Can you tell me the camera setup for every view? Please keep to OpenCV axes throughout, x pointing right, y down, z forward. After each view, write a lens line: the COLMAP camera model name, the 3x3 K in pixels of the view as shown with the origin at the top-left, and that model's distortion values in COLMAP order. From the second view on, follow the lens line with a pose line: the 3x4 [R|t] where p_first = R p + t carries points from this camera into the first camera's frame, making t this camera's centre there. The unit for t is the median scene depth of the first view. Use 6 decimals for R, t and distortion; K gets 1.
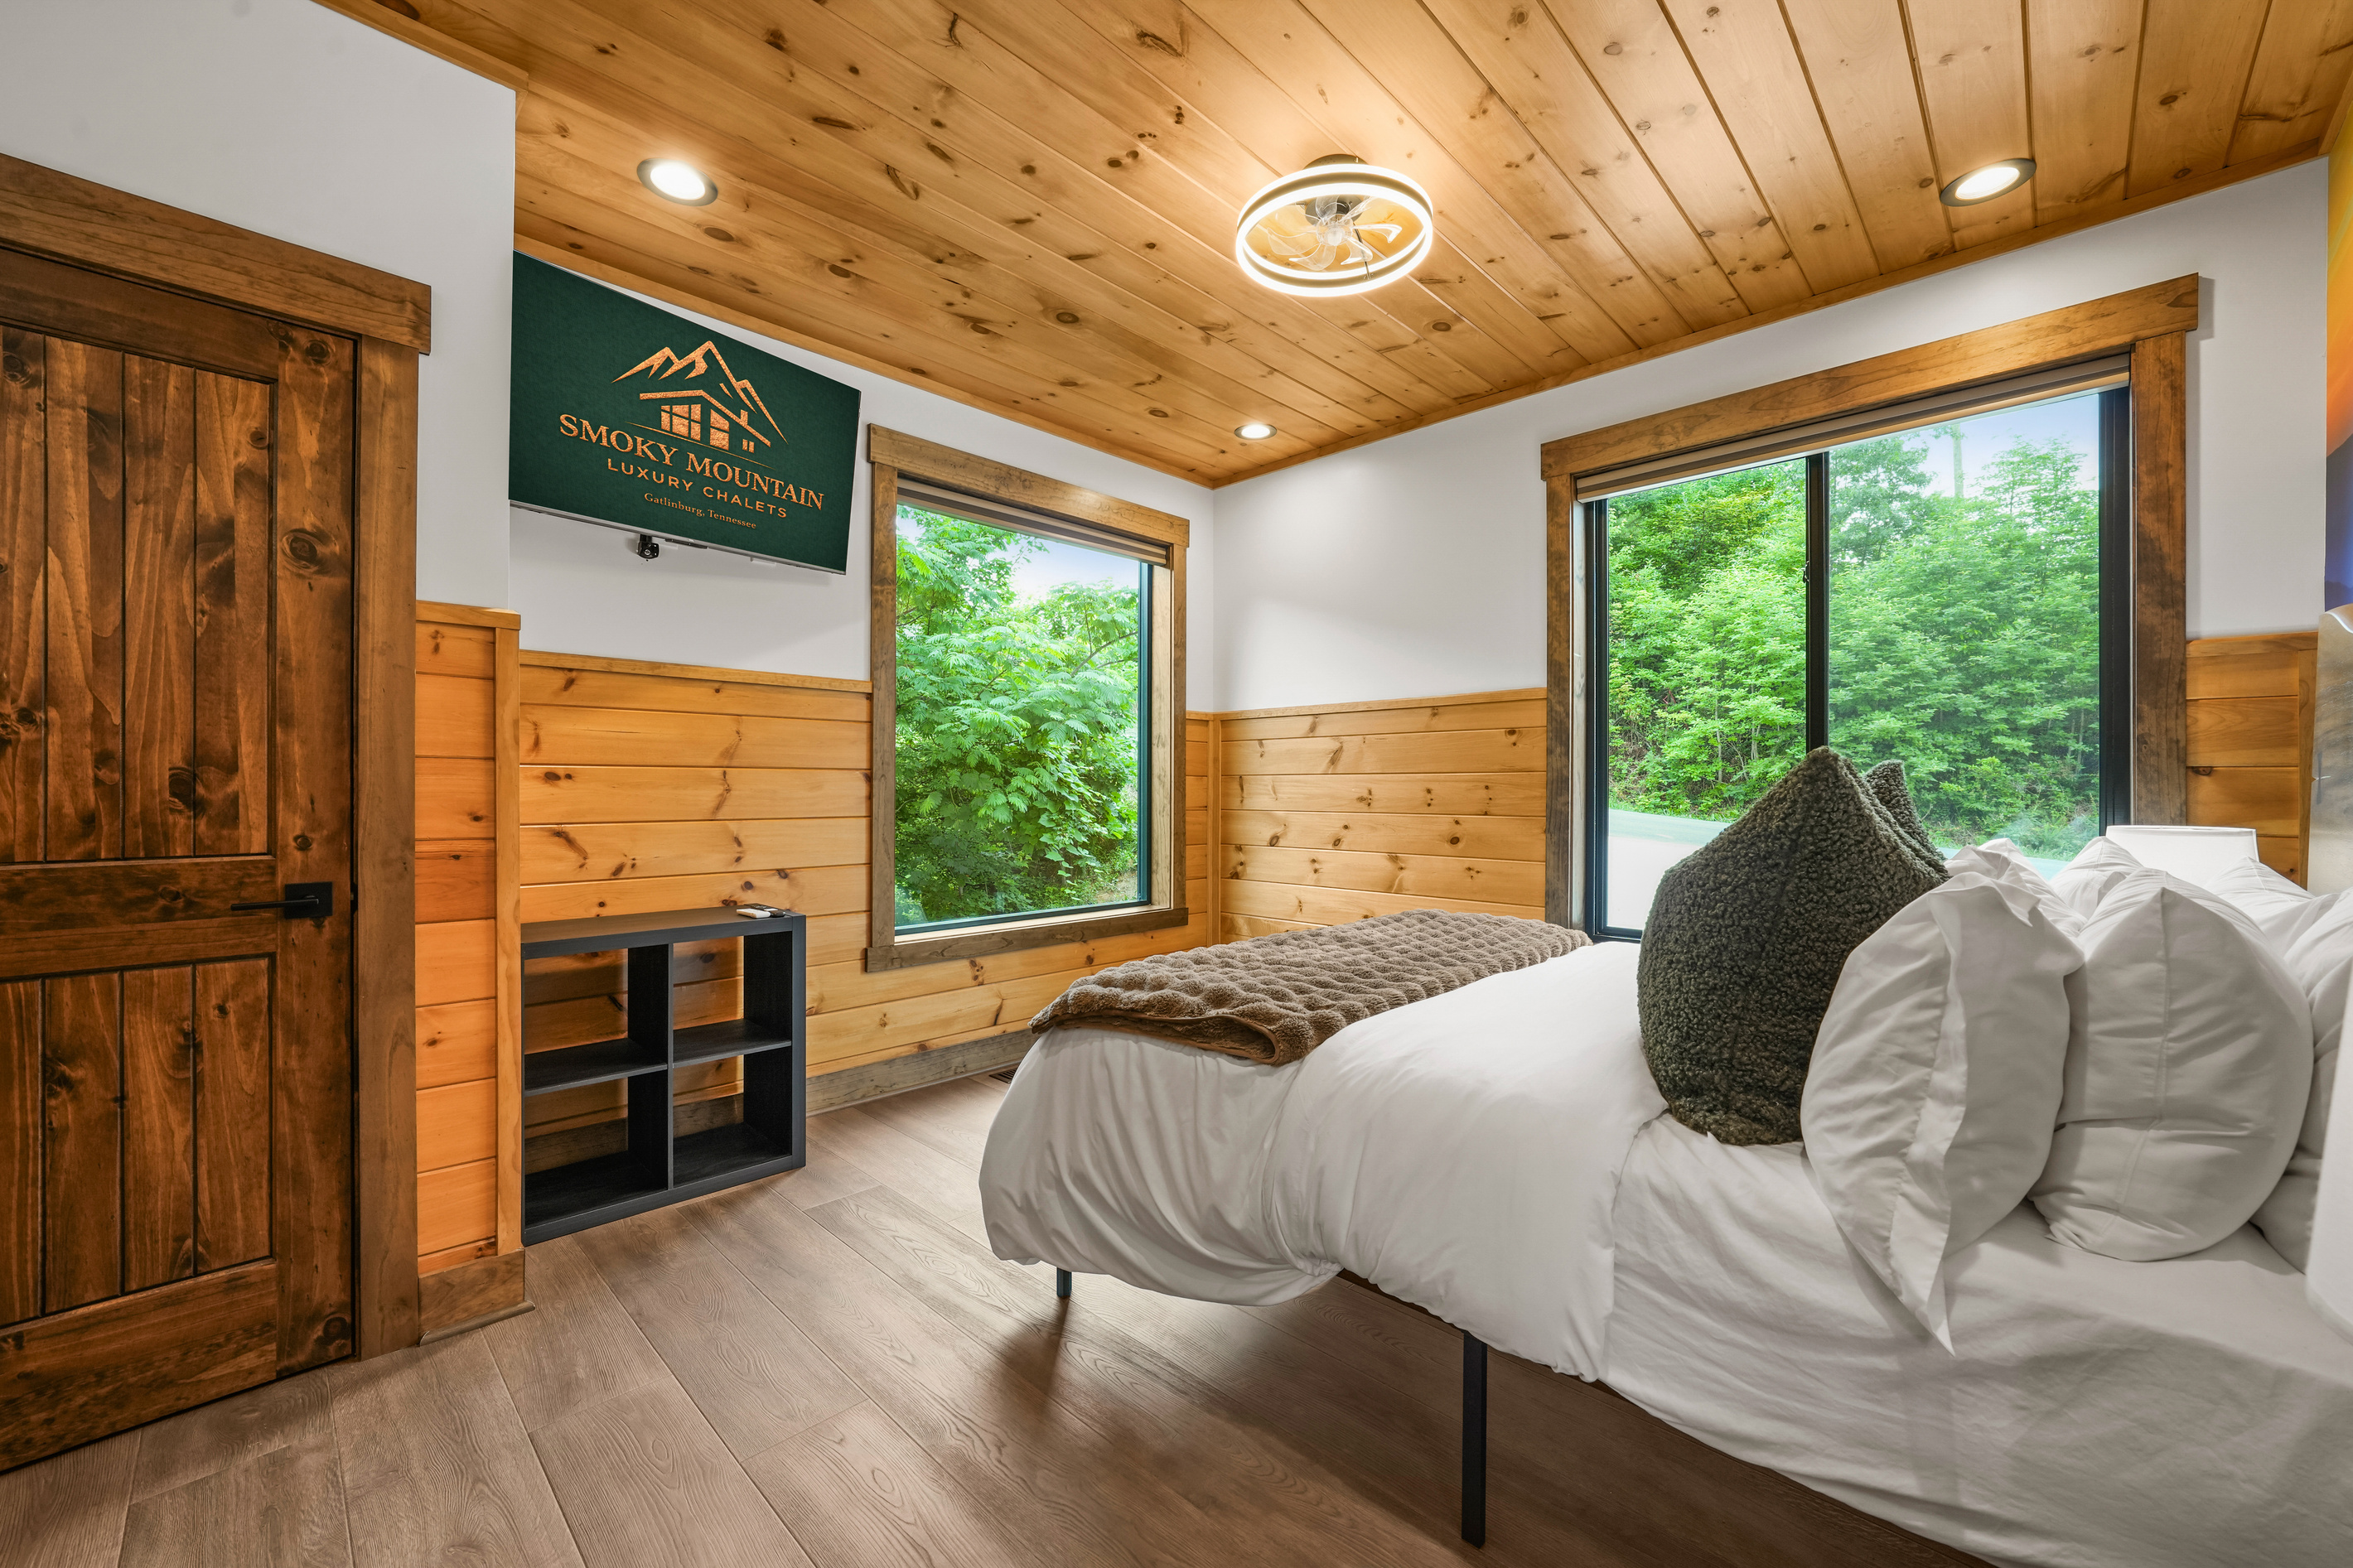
lens RADIAL K [[919.3, 0, 1177.7], [0, 919.3, 788.7], [0, 0, 1]] dist [-0.012263, 0.001473]
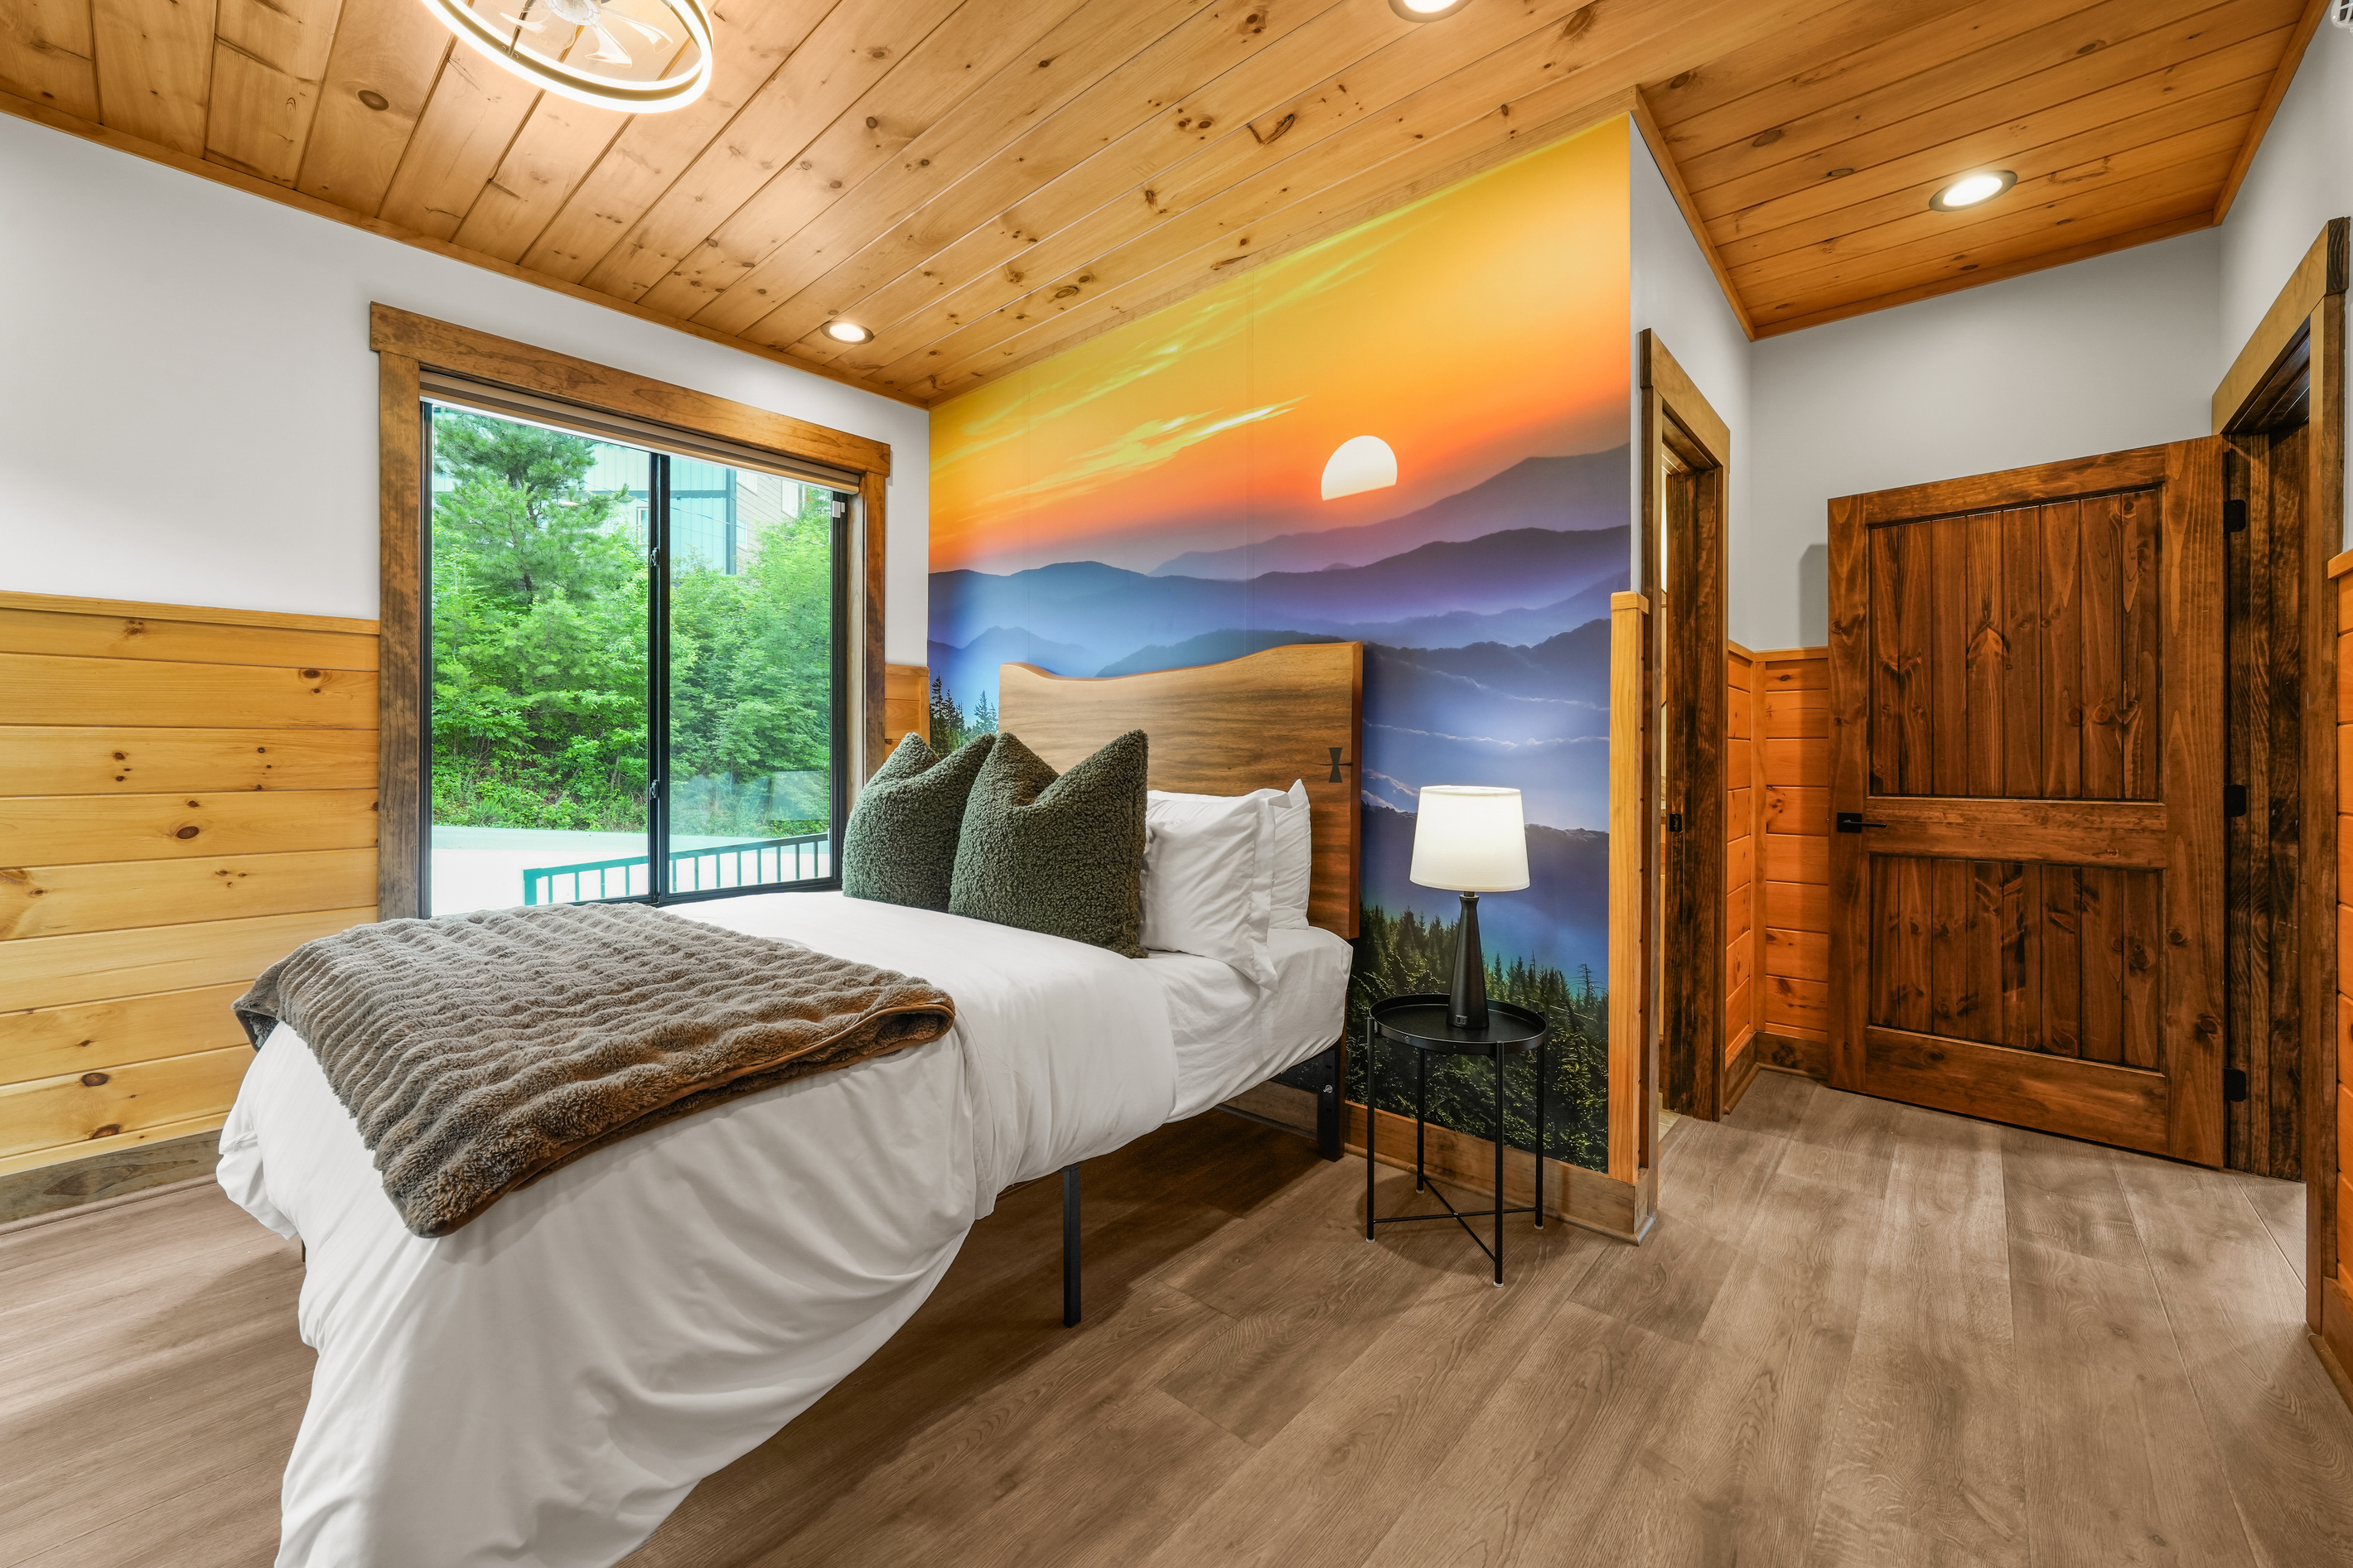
lens RADIAL K [[919.3, 0, 1178.2], [0, 919.3, 762.2], [0, 0, 1]] dist [-0.012263, 0.001473]
pose [[-0.050381, -0.011433, 0.998665, -0.489631], [-0.001095, 0.999935, 0.011392, -0.001317], [-0.998729, -0.000520, -0.050390, 0.448487]]
